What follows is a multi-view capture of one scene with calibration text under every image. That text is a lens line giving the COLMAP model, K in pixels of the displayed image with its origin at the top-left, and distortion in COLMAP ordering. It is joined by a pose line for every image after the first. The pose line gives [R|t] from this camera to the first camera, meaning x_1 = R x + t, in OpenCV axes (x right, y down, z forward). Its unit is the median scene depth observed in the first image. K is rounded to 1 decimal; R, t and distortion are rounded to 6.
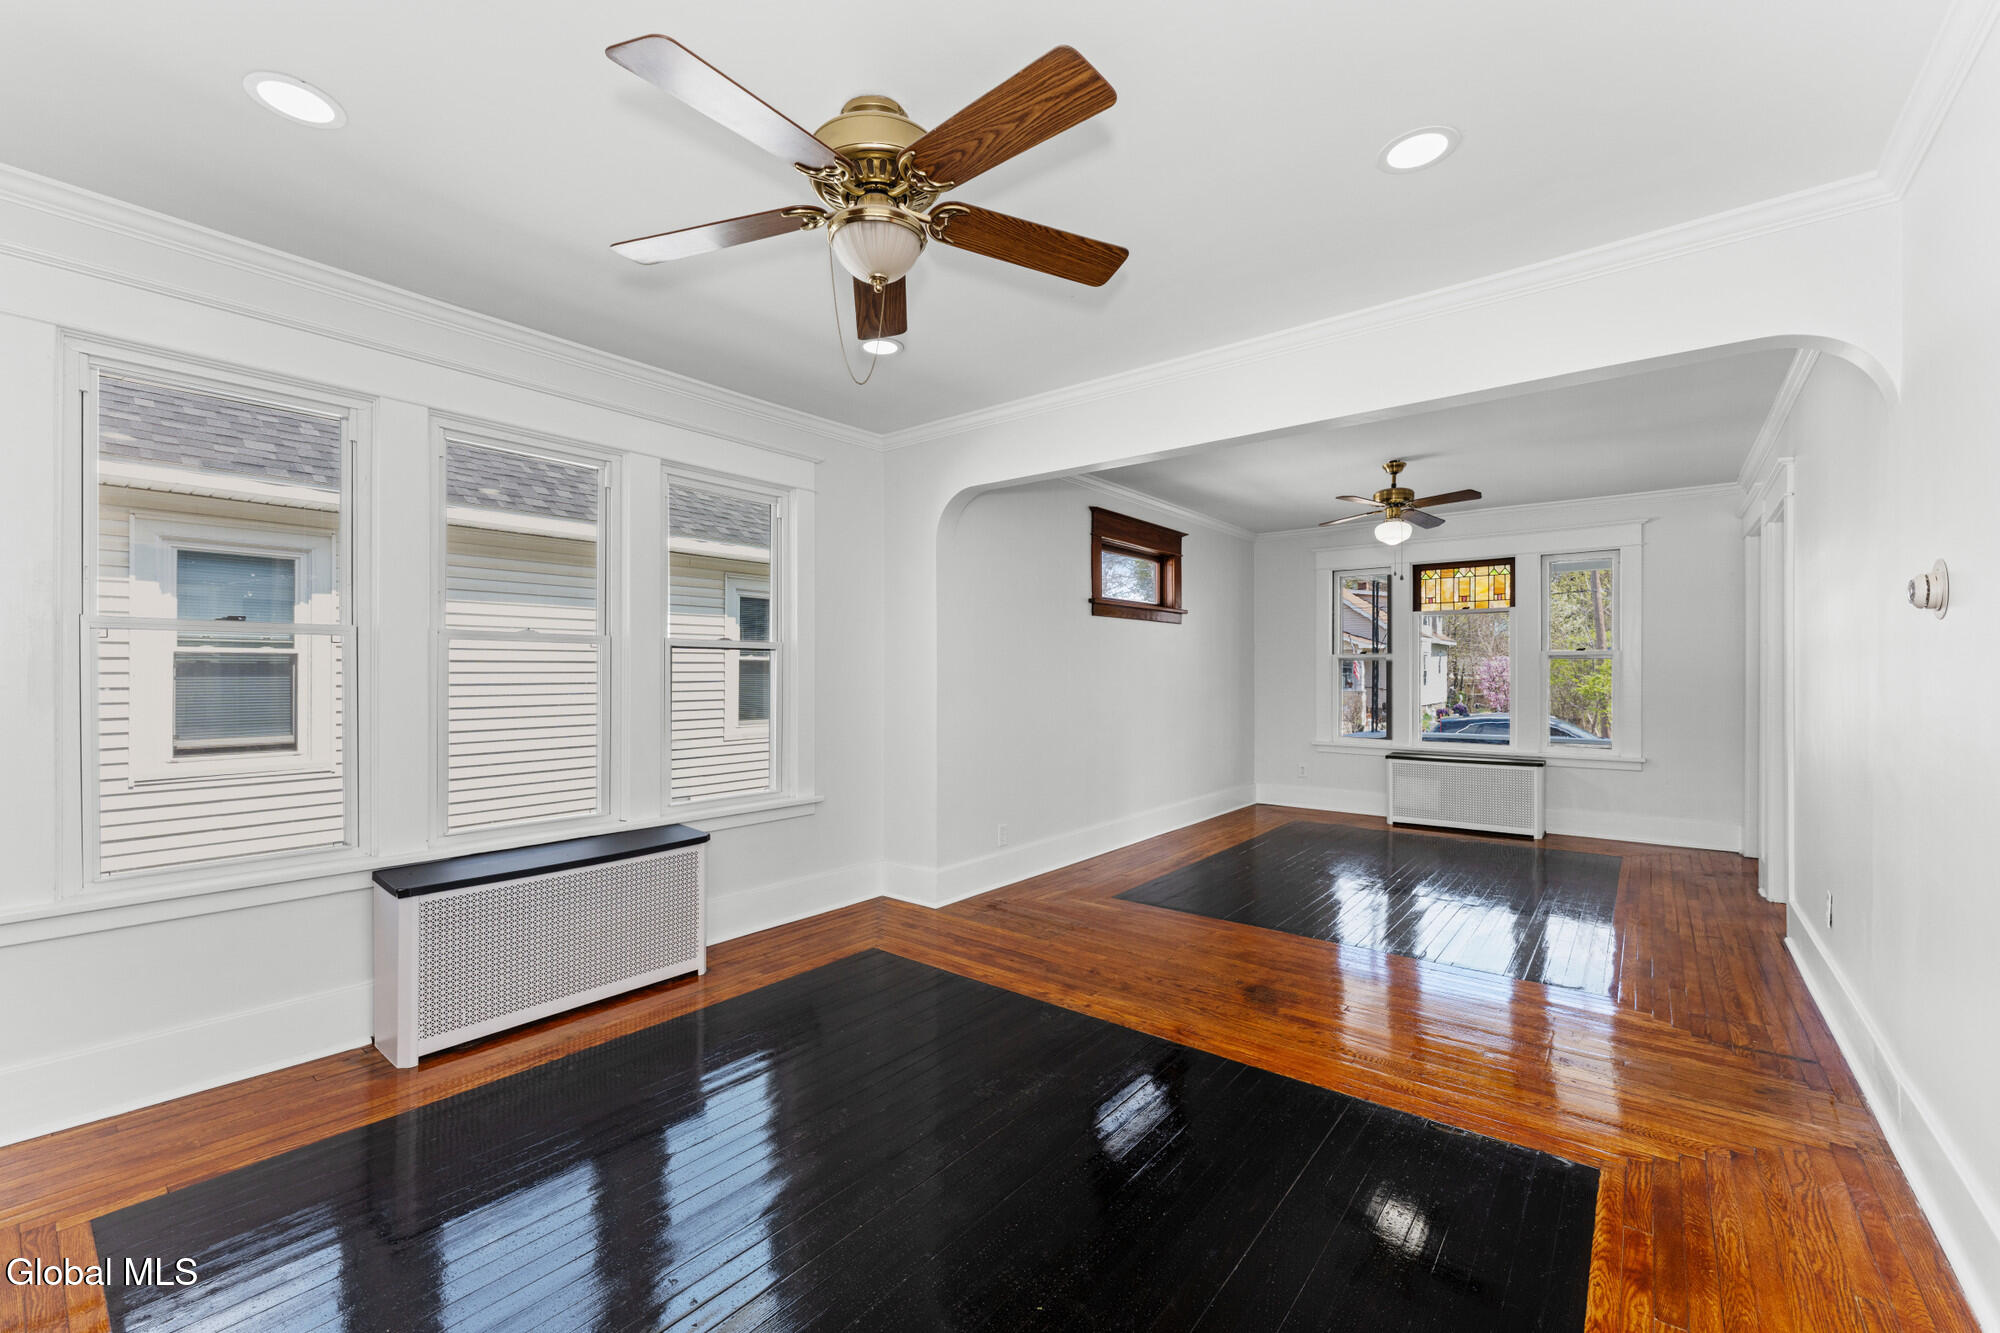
lens RADIAL K [[815.0, 0, 1001.5], [0, 815.0, 667.5], [0, 0, 1]] dist [0.001385, -0.001741]
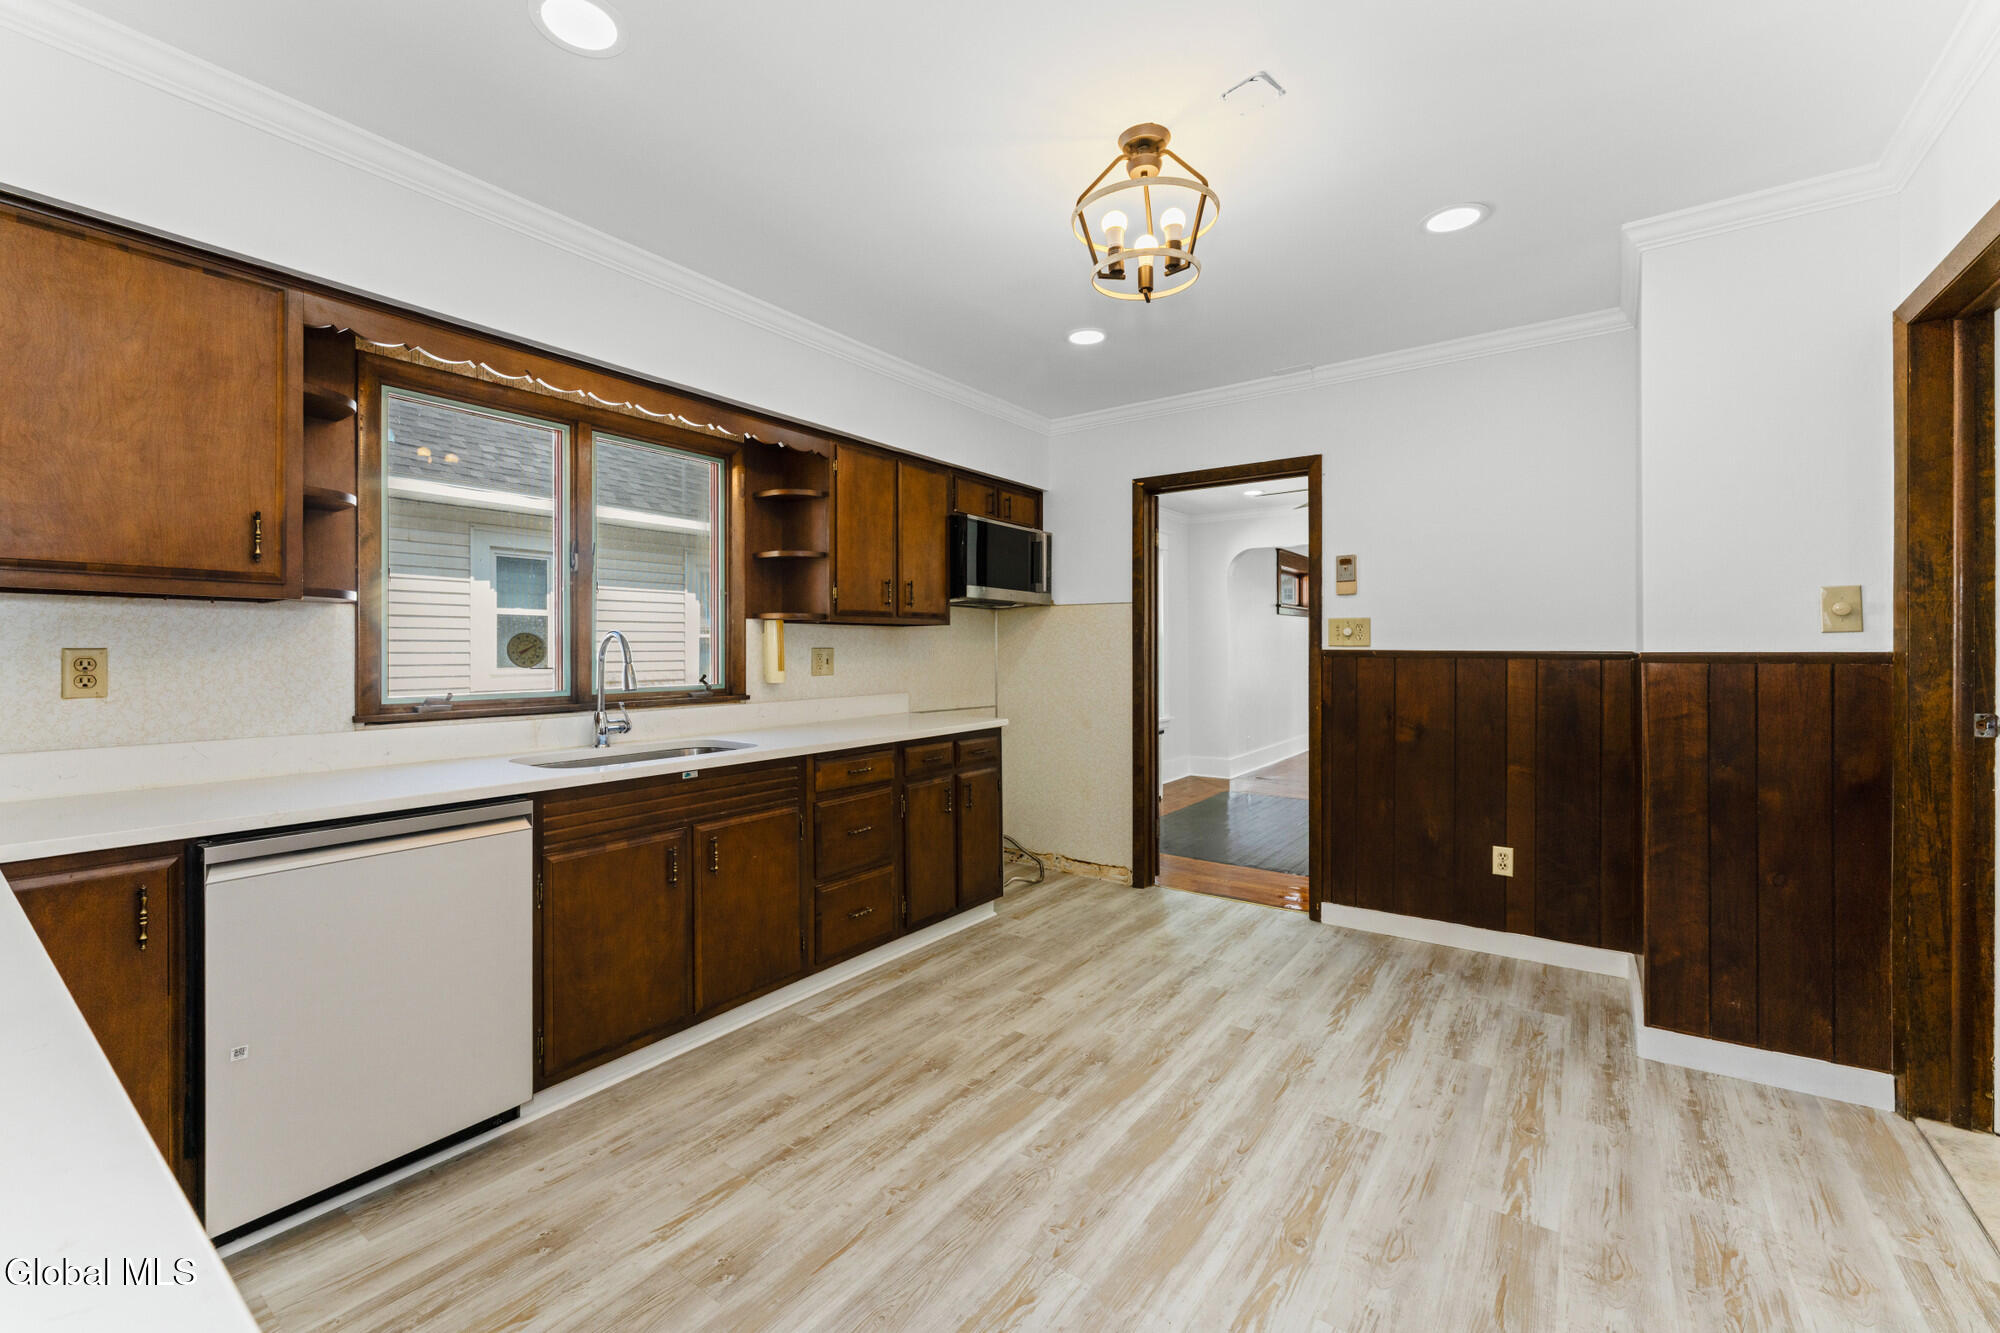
lens RADIAL K [[815.0, 0, 1012.2], [0, 815.0, 652.6], [0, 0, 1]] dist [0.001385, -0.001741]
pose [[0.998084, -0.004917, 0.061677, -0.492356], [0.004235, 0.999929, 0.011182, -0.006645], [-0.061728, -0.010899, 0.998034, -0.570303]]
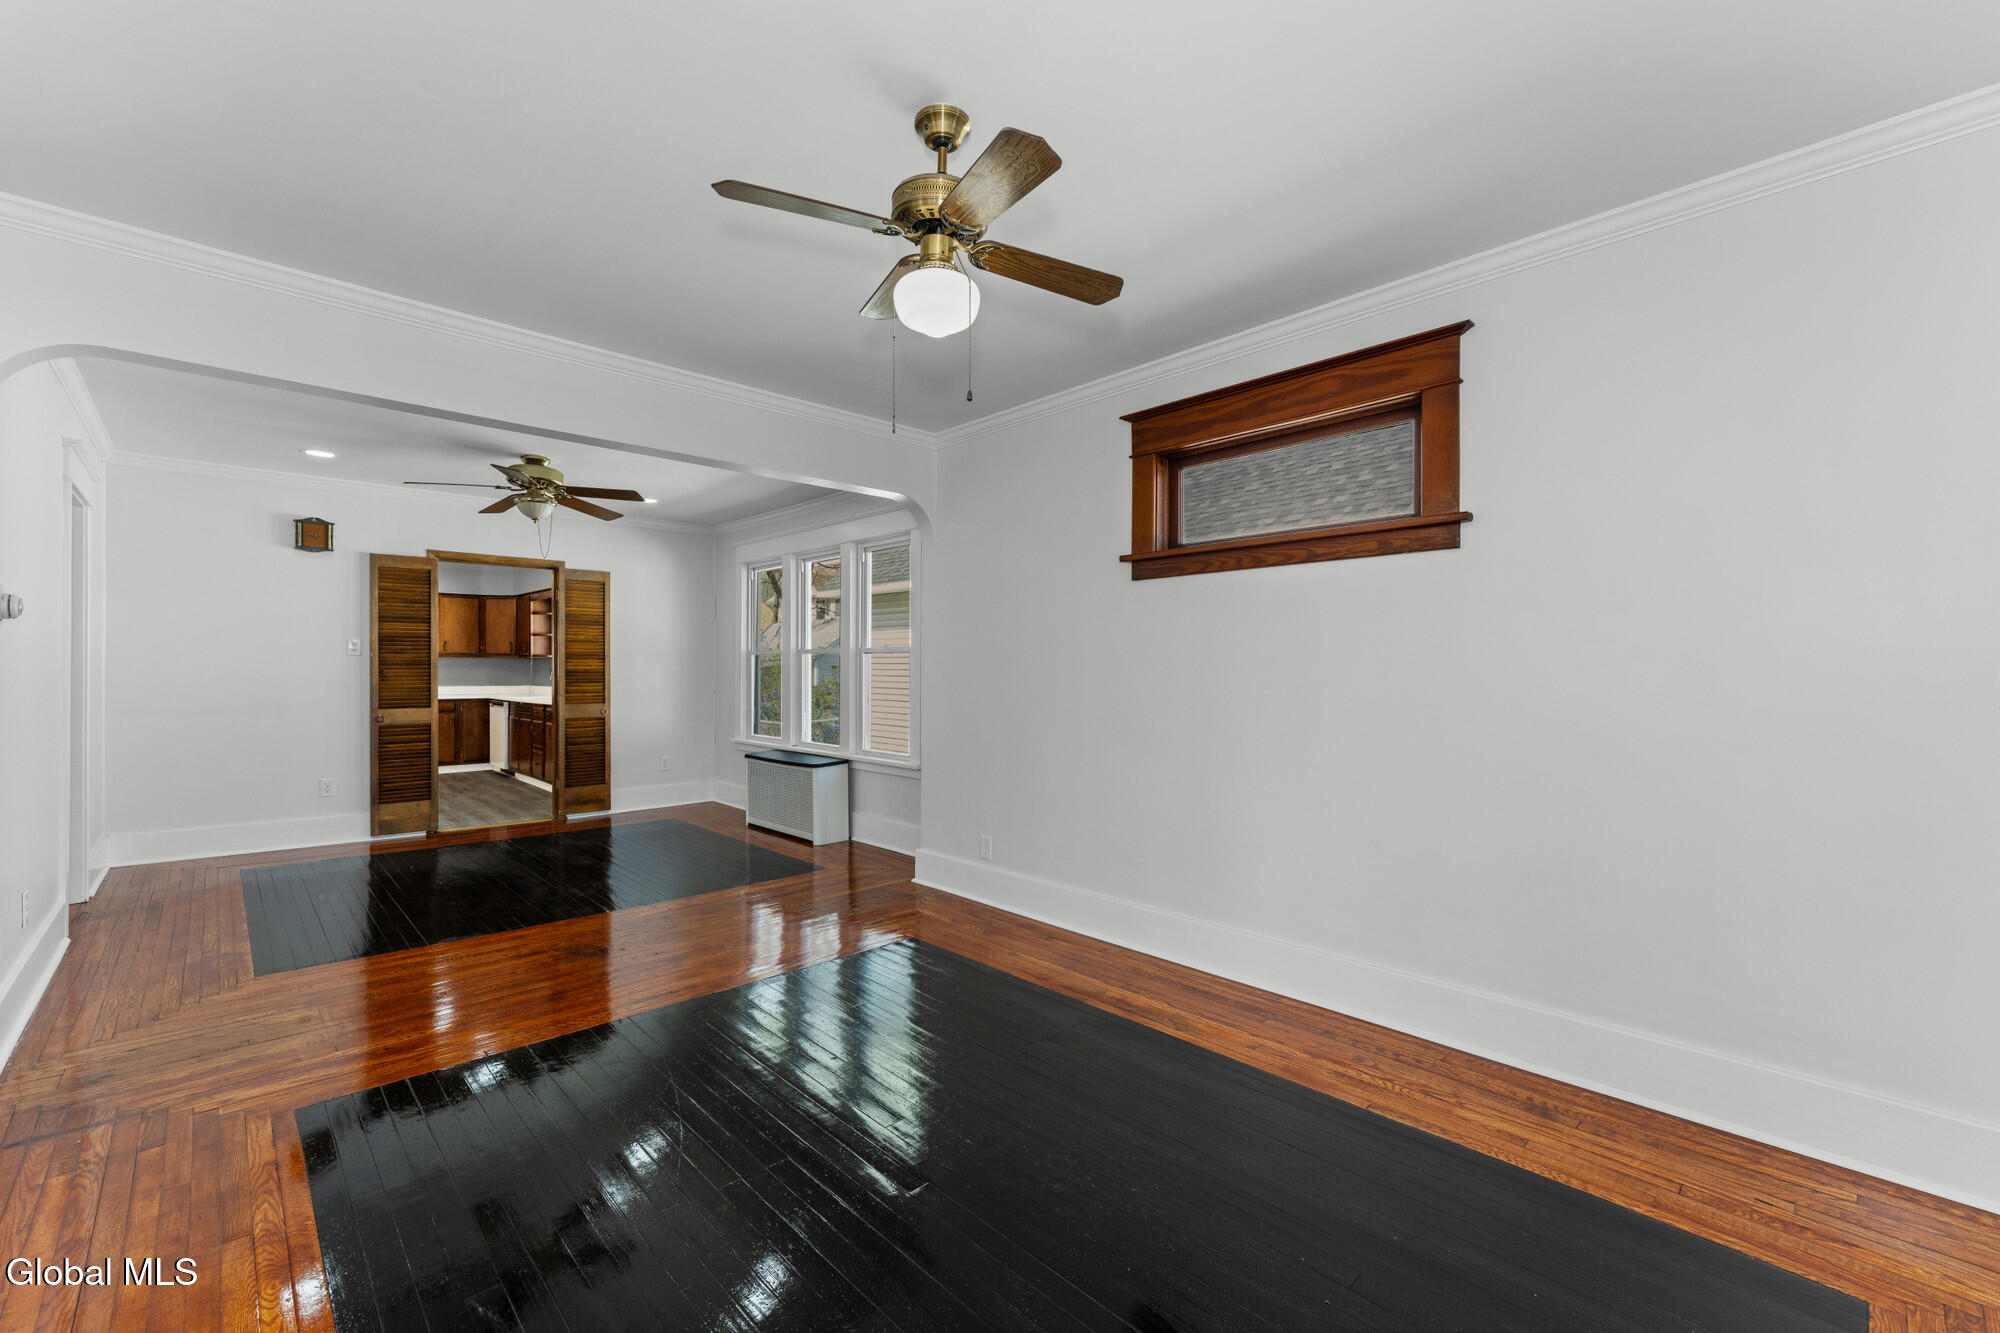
lens RADIAL K [[815.0, 0, 988.3], [0, 815.0, 675.3], [0, 0, 1]] dist [0.001385, -0.001741]
pose [[-0.141634, 0.005609, -0.989903, 0.737213], [0.005798, 0.999971, 0.004837, 0.007099], [0.989902, -0.005054, -0.141663, 0.927280]]
